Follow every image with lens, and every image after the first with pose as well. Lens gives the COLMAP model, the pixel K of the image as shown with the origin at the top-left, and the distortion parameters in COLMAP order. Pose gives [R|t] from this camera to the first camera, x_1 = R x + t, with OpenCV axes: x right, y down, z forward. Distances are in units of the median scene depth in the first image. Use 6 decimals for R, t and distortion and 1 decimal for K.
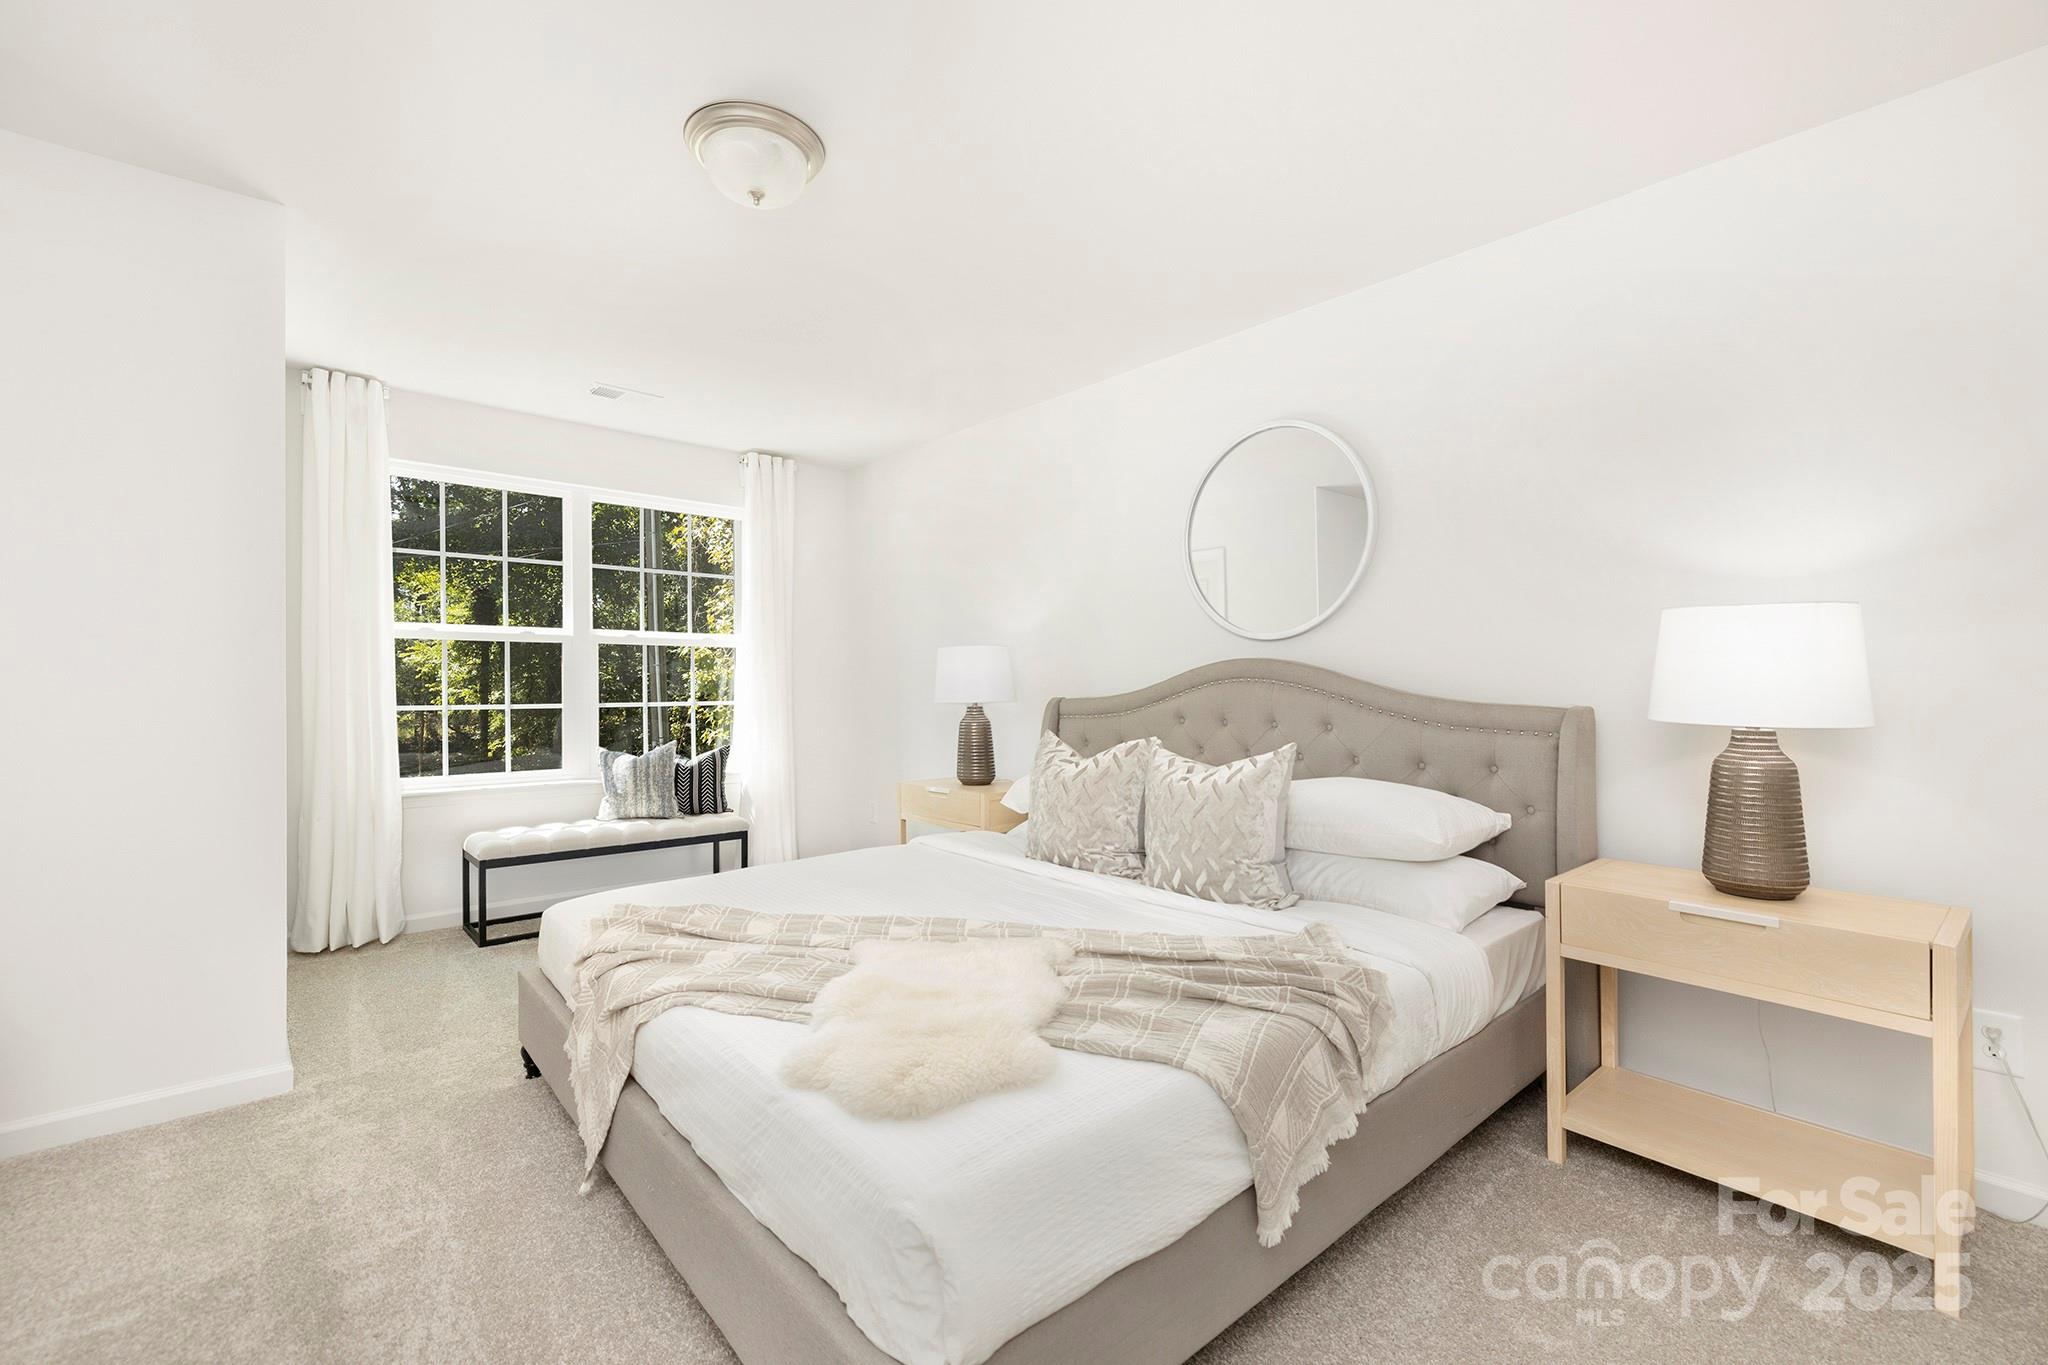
lens RADIAL K [[873.3, 0, 1014.5], [0, 873.3, 687.0], [0, 0, 1]] dist [0.002573, 0.000384]
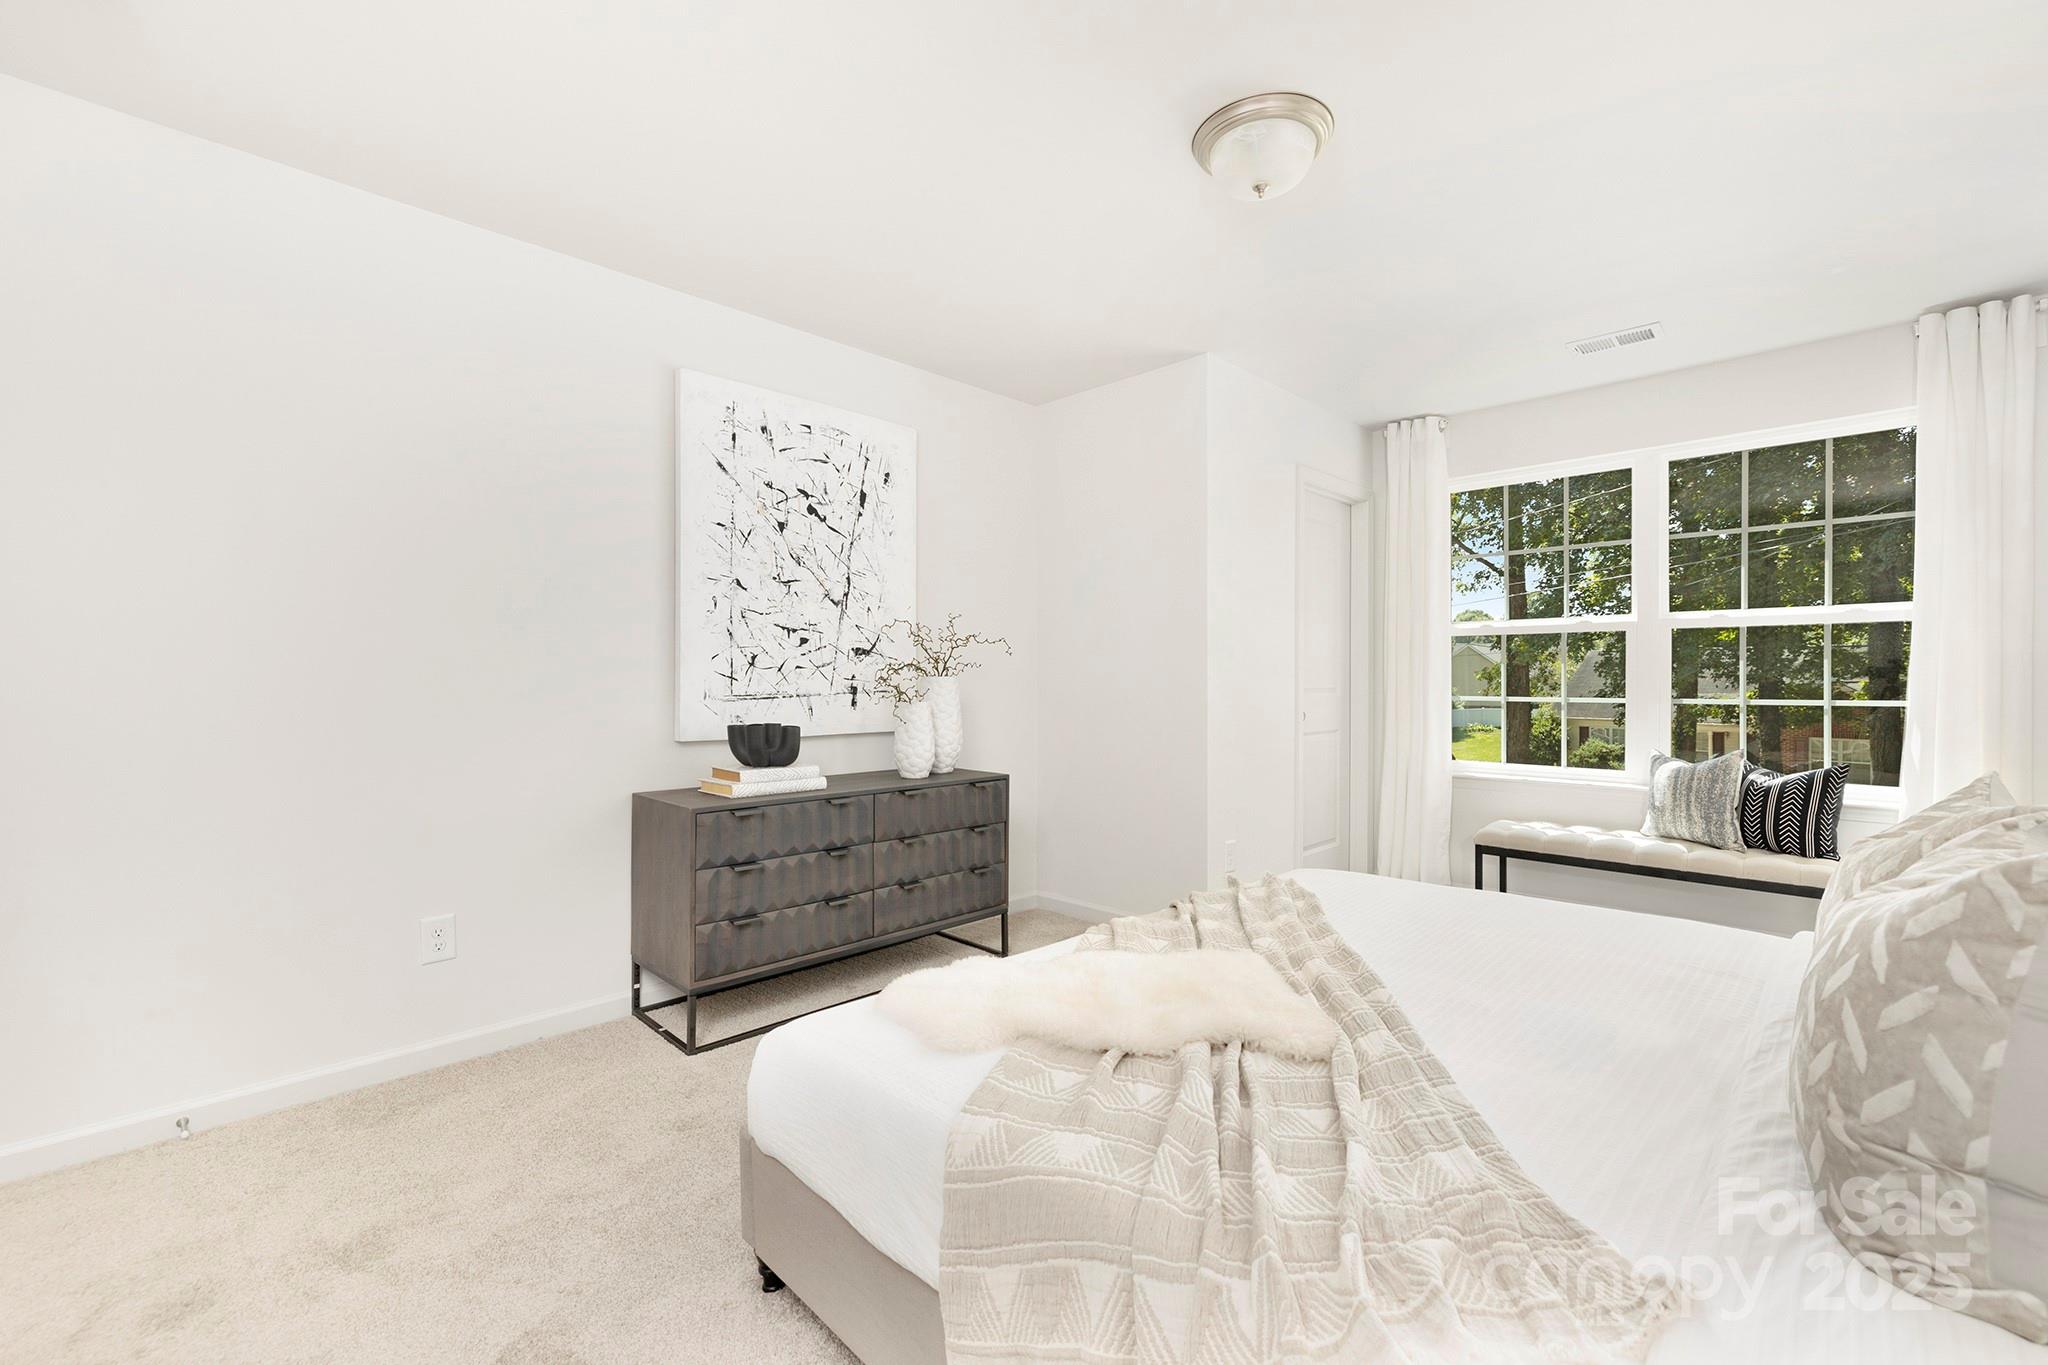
lens RADIAL K [[873.3, 0, 1014.5], [0, 873.3, 687.0], [0, 0, 1]] dist [0.002573, 0.000384]
pose [[0.055094, 0.011629, -0.998413, 0.351322], [-0.001772, 0.999932, 0.011549, -0.001389], [0.998480, 0.001132, 0.055111, 0.332956]]
